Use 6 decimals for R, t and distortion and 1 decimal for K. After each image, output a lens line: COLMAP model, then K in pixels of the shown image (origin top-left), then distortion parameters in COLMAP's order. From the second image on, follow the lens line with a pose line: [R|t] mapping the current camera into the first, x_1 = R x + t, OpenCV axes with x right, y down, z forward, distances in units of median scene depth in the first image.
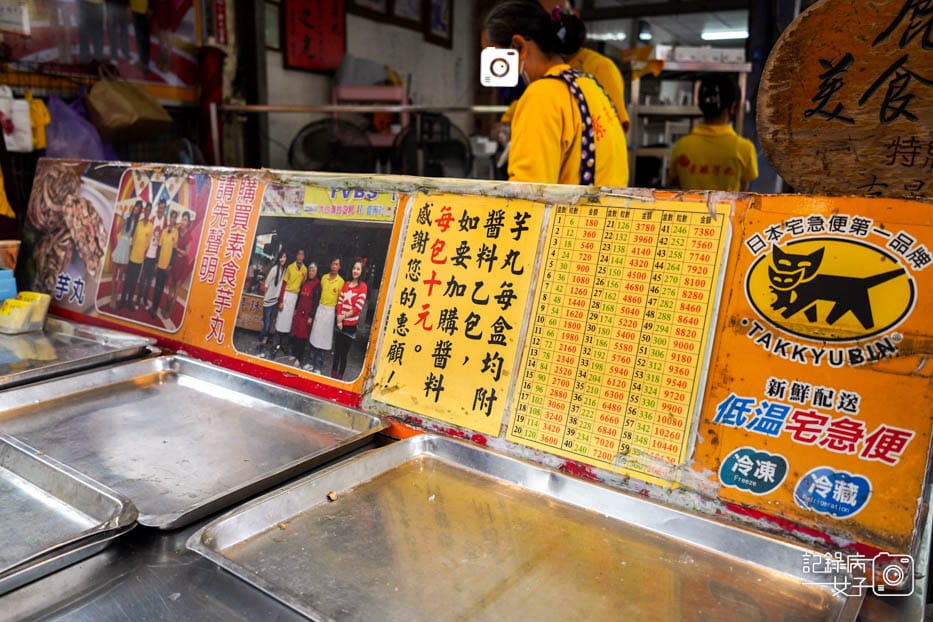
lens RADIAL K [[730.0, 0, 466.5], [0, 730.0, 311.0], [0, 0, 1]] dist [-0.014697, 0.019683]
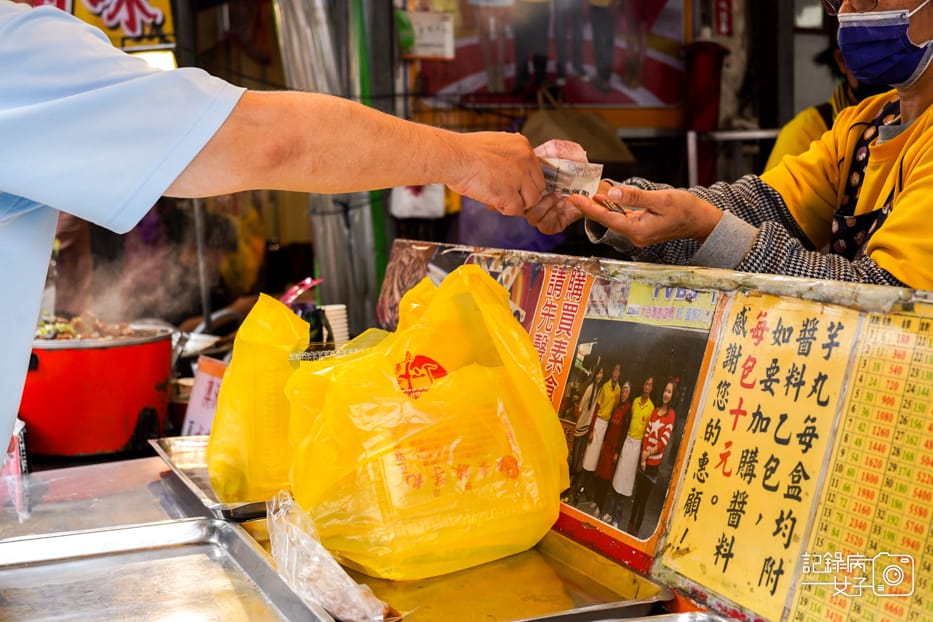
lens RADIAL K [[1358.4, 0, 466.5], [0, 1358.4, 311.0], [0, 0, 1]] dist [-0.002739, 0.036455]
pose [[0.844691, 0.007854, -0.535196, 0.465836], [-0.072326, 0.992397, -0.099588, 0.016223], [0.530345, 0.122830, 0.838837, -0.329275]]
